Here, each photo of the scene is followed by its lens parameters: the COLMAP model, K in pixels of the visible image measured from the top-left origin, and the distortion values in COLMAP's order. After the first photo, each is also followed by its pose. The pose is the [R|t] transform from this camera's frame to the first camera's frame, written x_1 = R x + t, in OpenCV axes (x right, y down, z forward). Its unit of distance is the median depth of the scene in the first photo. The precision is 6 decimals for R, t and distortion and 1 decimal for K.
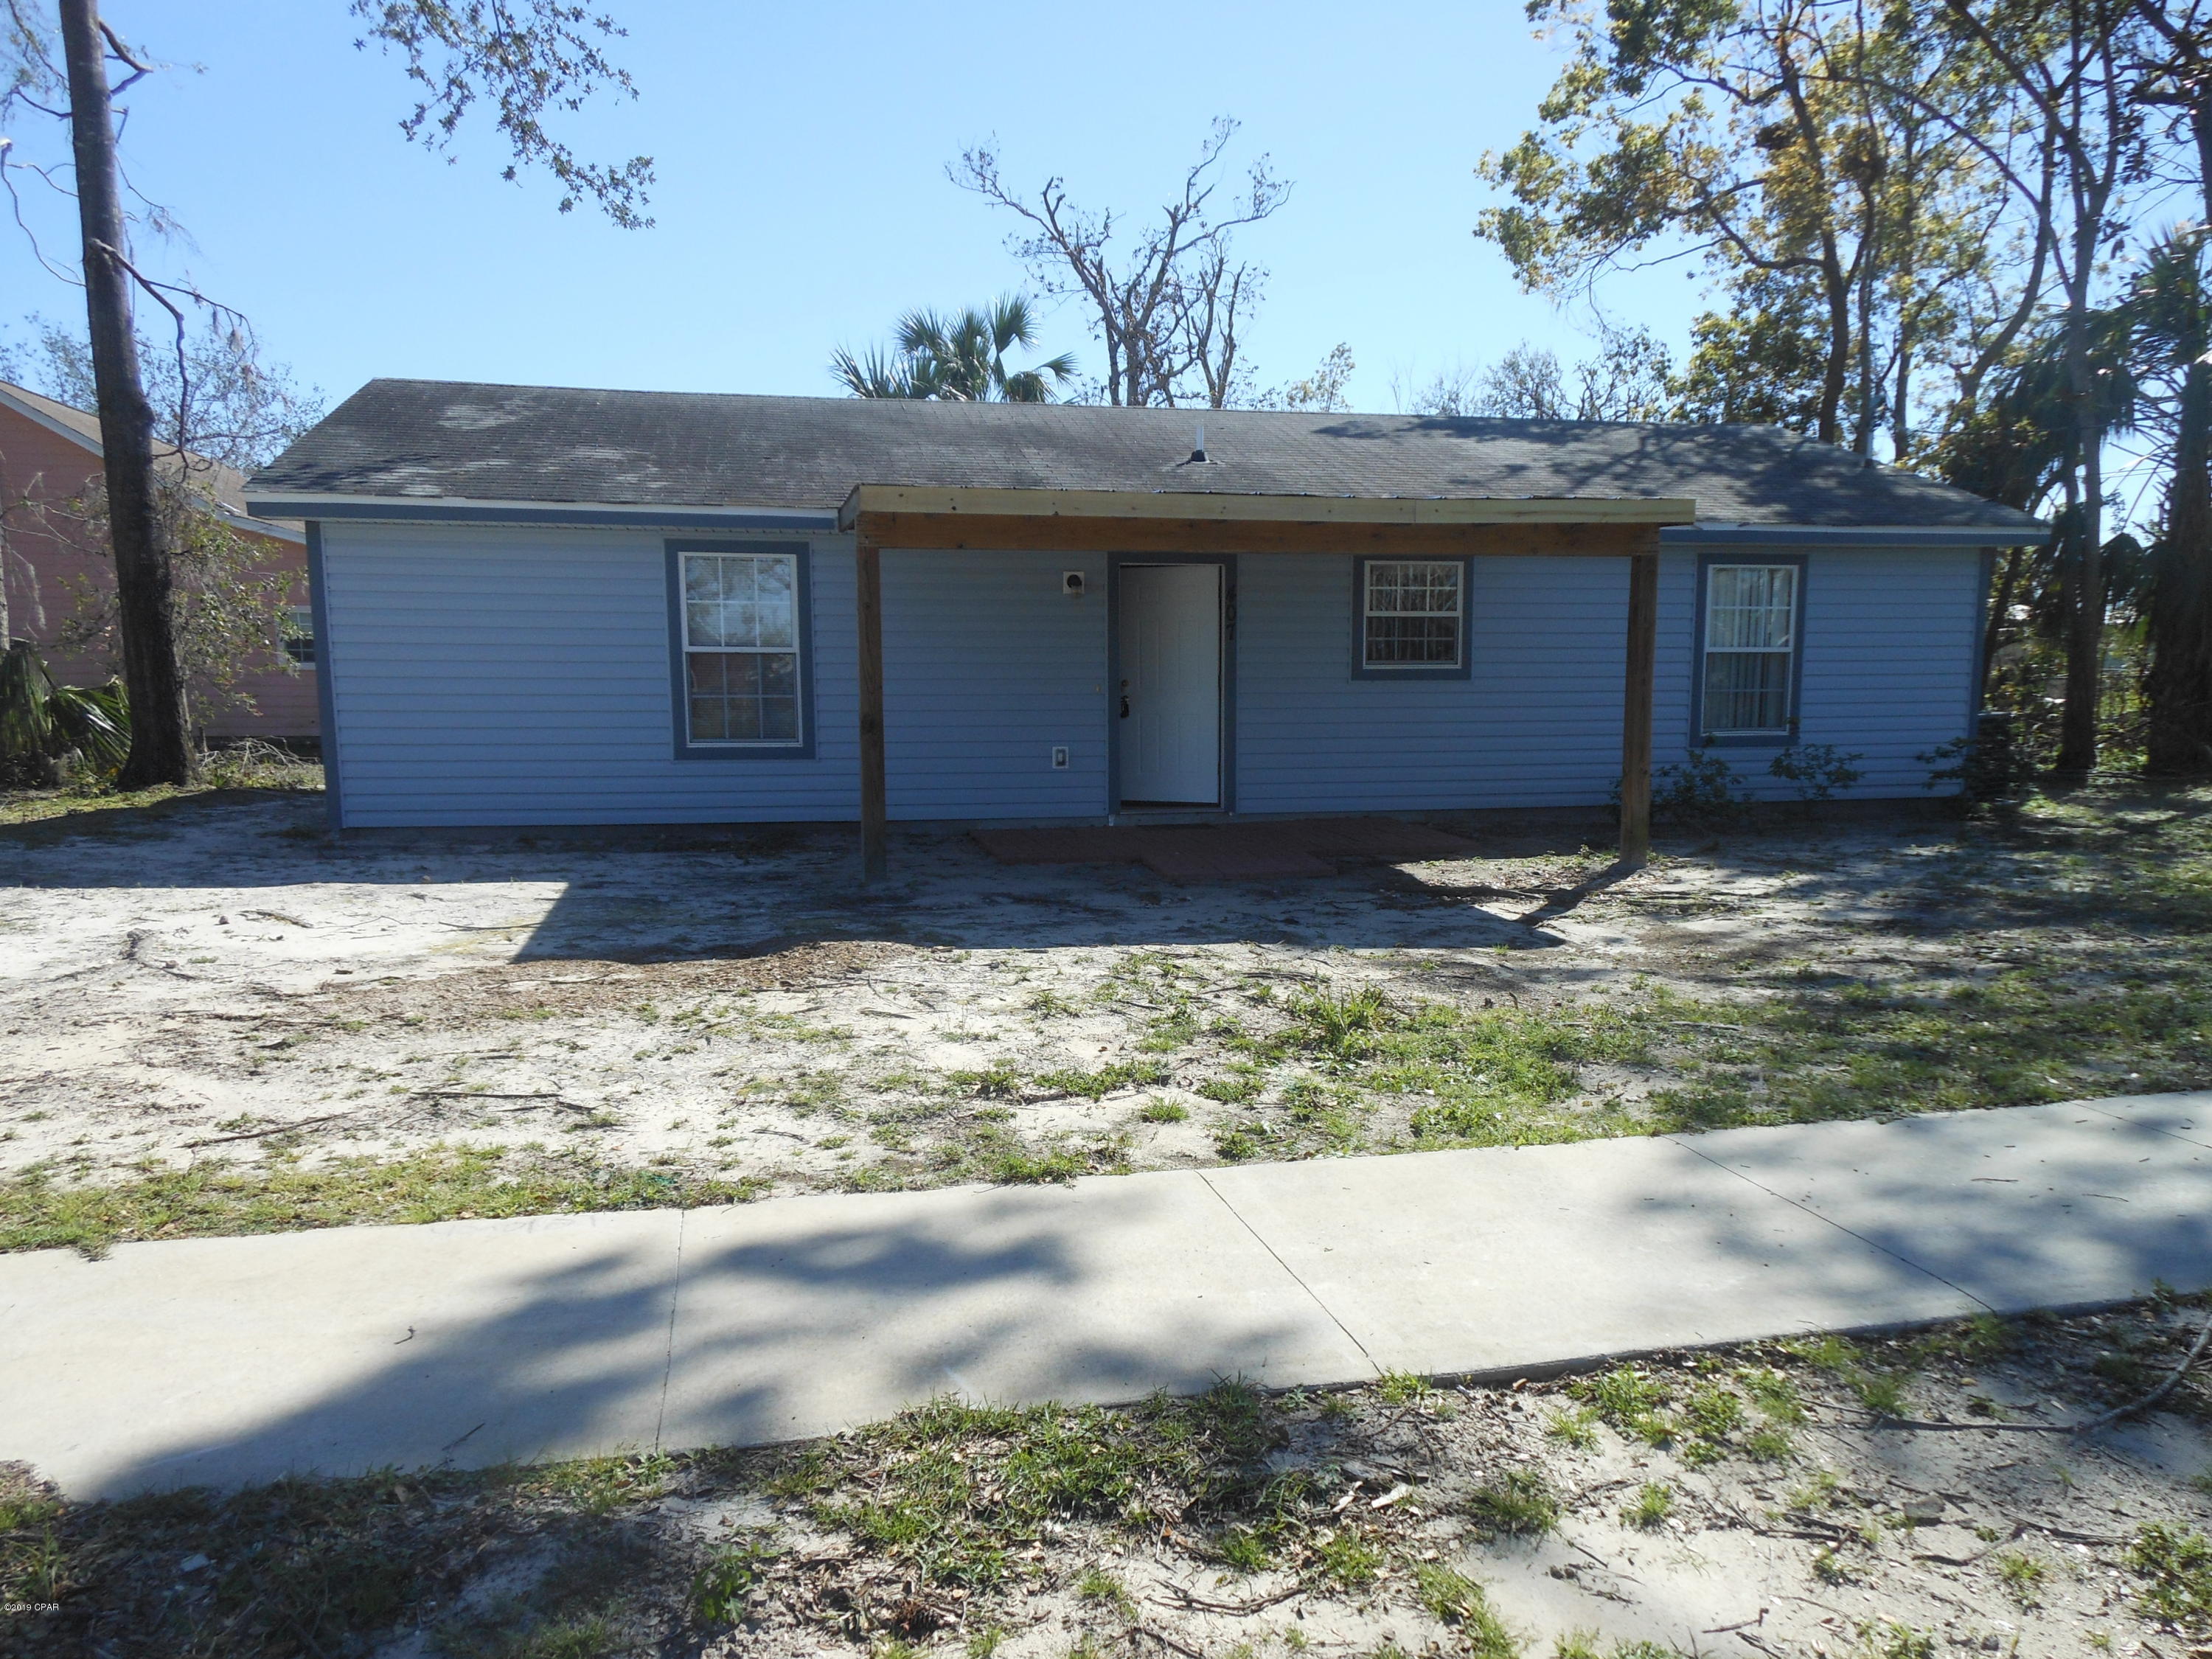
lens RADIAL K [[1643.6, 0, 1166.8], [0, 1643.6, 932.3], [0, 0, 1]] dist [0.008449, 0.004006]
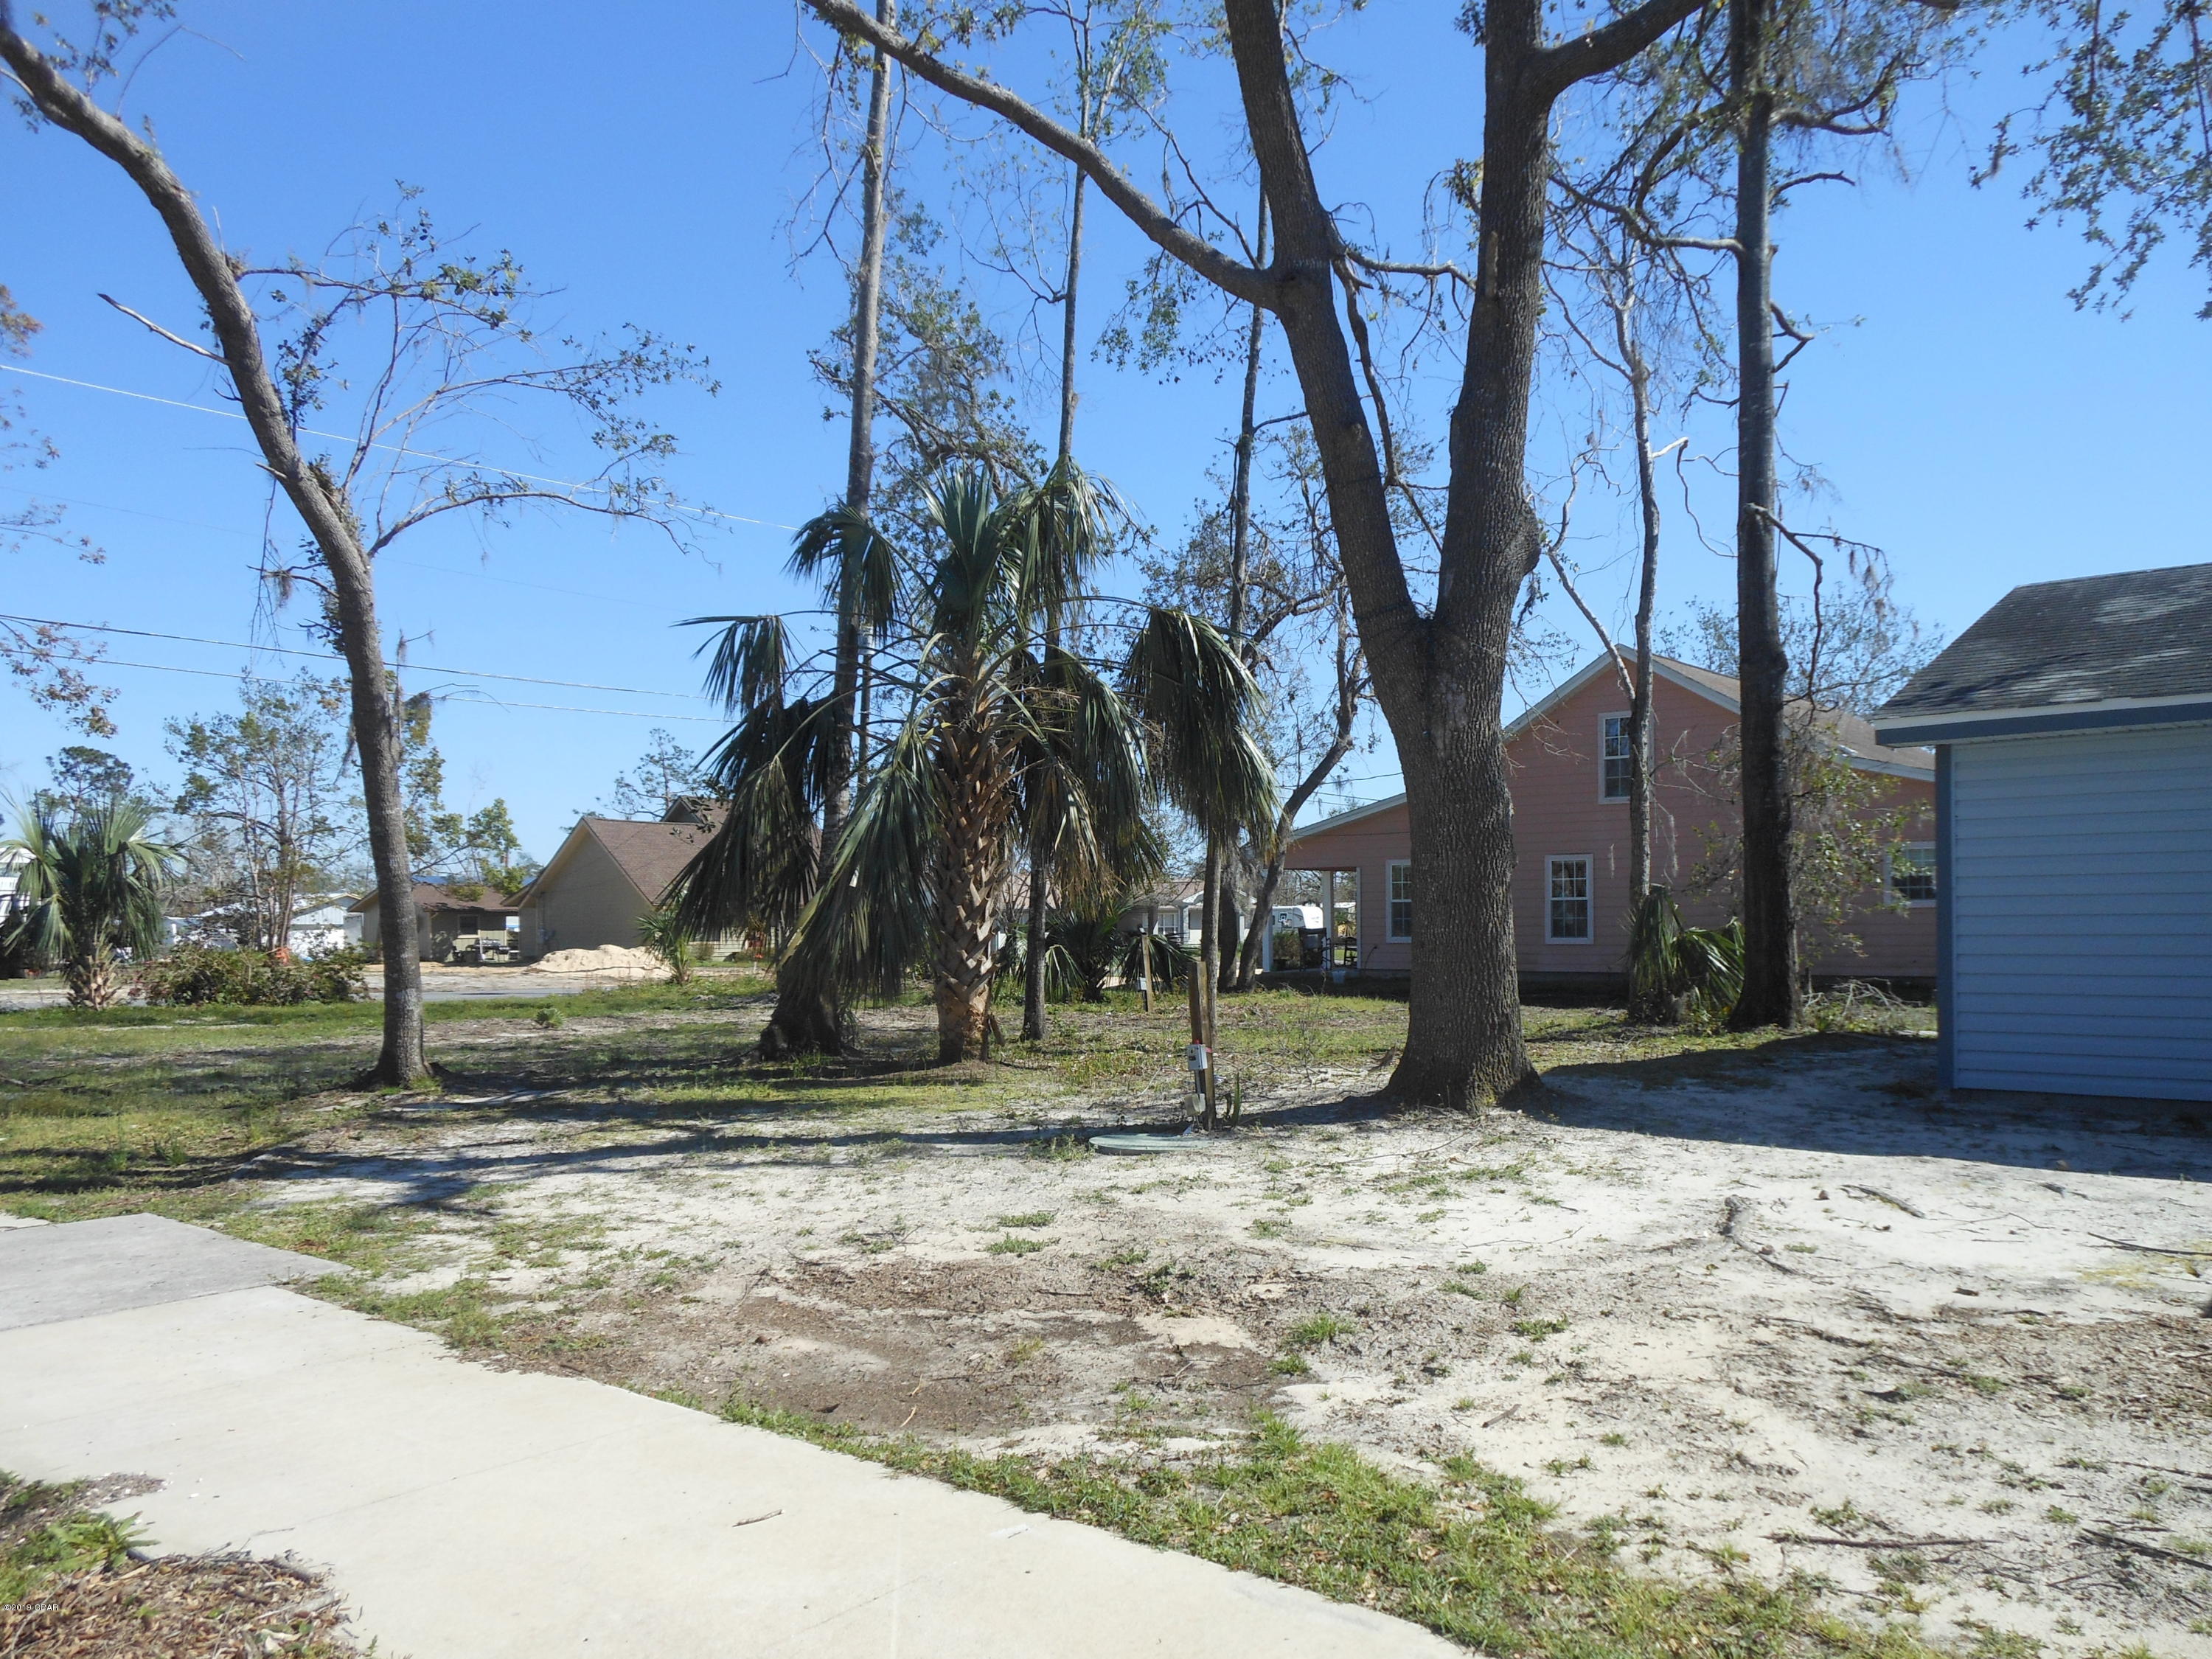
lens RADIAL K [[1643.6, 0, 1166.8], [0, 1643.6, 932.3], [0, 0, 1]] dist [0.008449, 0.004006]
pose [[0.626832, -0.005362, -0.779136, -0.097453], [-0.105089, 0.990257, -0.091361, -0.025341], [0.772035, 0.139146, 0.620162, 0.151338]]
